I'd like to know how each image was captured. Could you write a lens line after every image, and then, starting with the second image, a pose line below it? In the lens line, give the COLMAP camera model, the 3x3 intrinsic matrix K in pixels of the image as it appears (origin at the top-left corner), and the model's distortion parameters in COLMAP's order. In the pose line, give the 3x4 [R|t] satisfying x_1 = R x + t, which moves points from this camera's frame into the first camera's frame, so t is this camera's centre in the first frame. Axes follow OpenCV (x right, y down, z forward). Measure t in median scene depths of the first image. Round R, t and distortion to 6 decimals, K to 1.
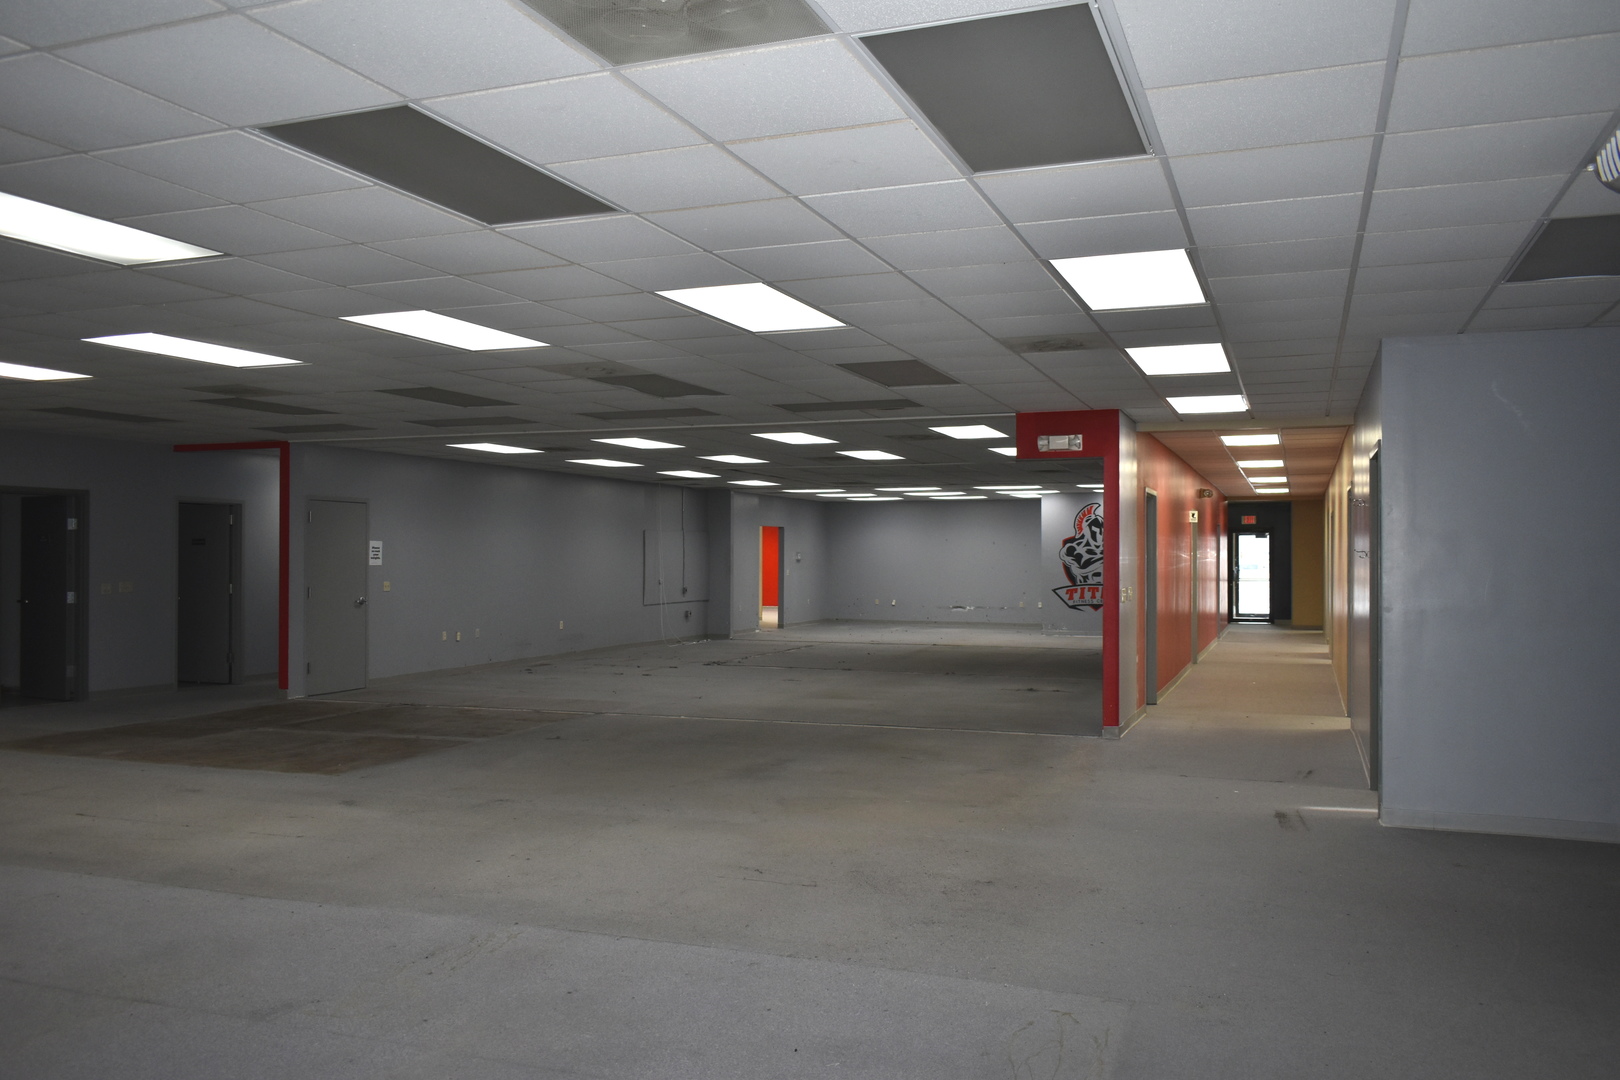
lens RADIAL K [[1283.8, 0, 810.0], [0, 1283.8, 540.0], [0, 0, 1]] dist [-0.002988, 0.001218]
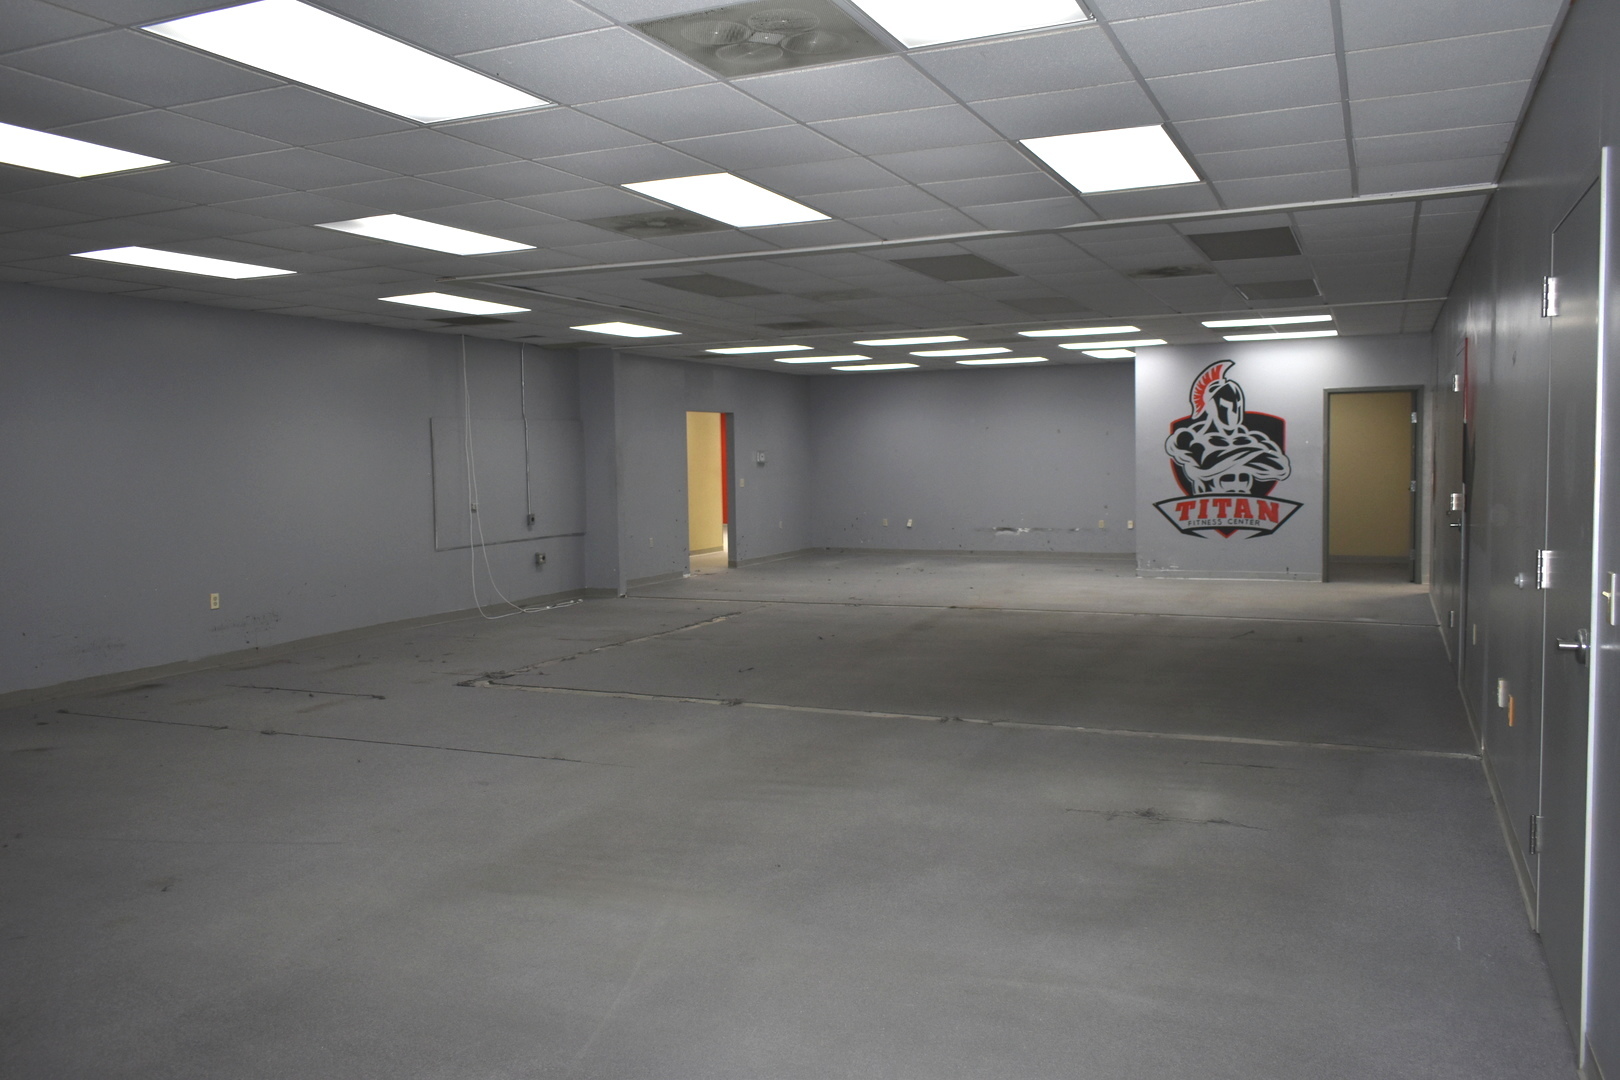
lens RADIAL K [[1283.8, 0, 810.0], [0, 1283.8, 540.0], [0, 0, 1]] dist [-0.002988, 0.001218]
pose [[0.998330, -0.016637, -0.055320, 0.058292], [0.020886, 0.996801, 0.077153, 0.005034], [0.053859, -0.078179, 0.995483, 0.378850]]
